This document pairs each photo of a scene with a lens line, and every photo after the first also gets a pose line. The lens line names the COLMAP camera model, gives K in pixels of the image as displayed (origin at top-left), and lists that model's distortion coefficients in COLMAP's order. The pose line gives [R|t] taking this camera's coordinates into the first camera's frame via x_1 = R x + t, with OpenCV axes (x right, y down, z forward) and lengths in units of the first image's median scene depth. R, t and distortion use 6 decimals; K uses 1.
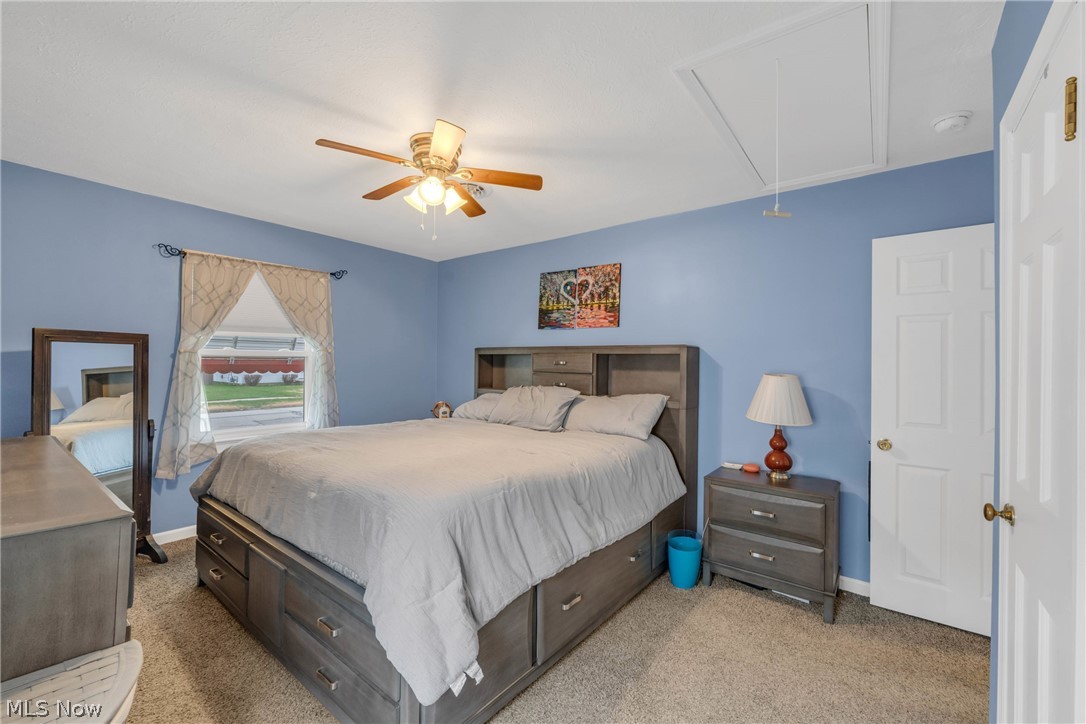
lens RADIAL K [[449.6, 0, 546.8], [0, 449.6, 366.0], [0, 0, 1]] dist [0.001018, -0.000076]
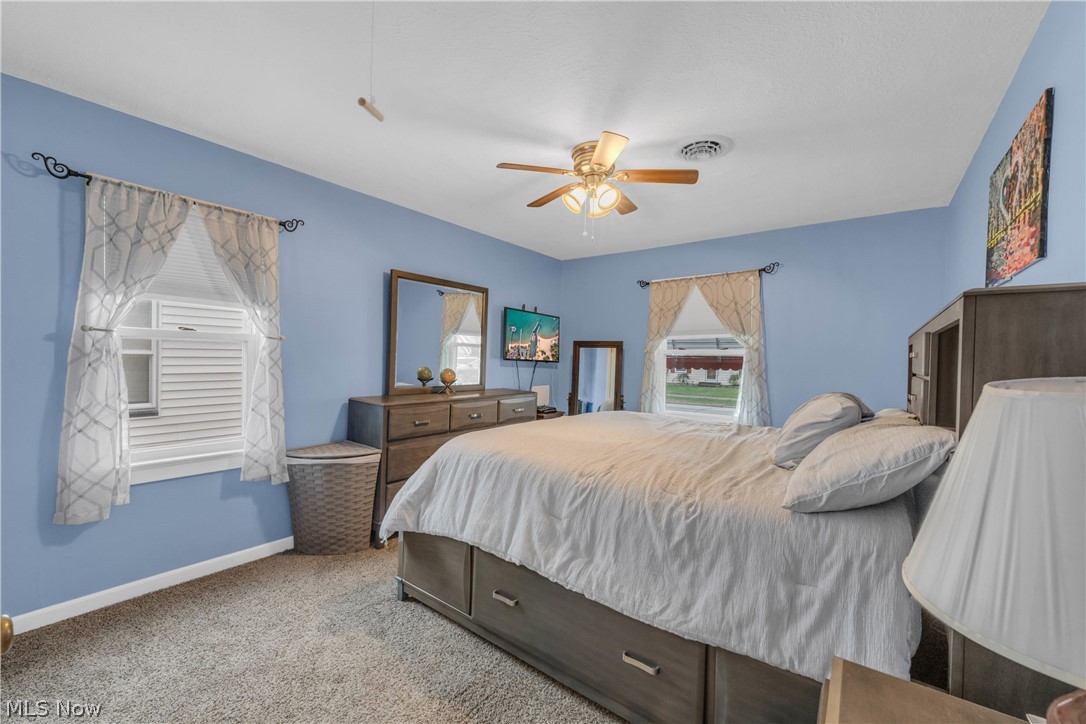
lens RADIAL K [[449.6, 0, 546.8], [0, 449.6, 366.0], [0, 0, 1]] dist [0.001018, -0.000076]
pose [[-0.000716, 0.005084, -0.999987, 0.691867], [-0.023126, 0.999720, 0.005099, 0.014644], [0.999732, 0.023129, -0.000598, 0.736179]]
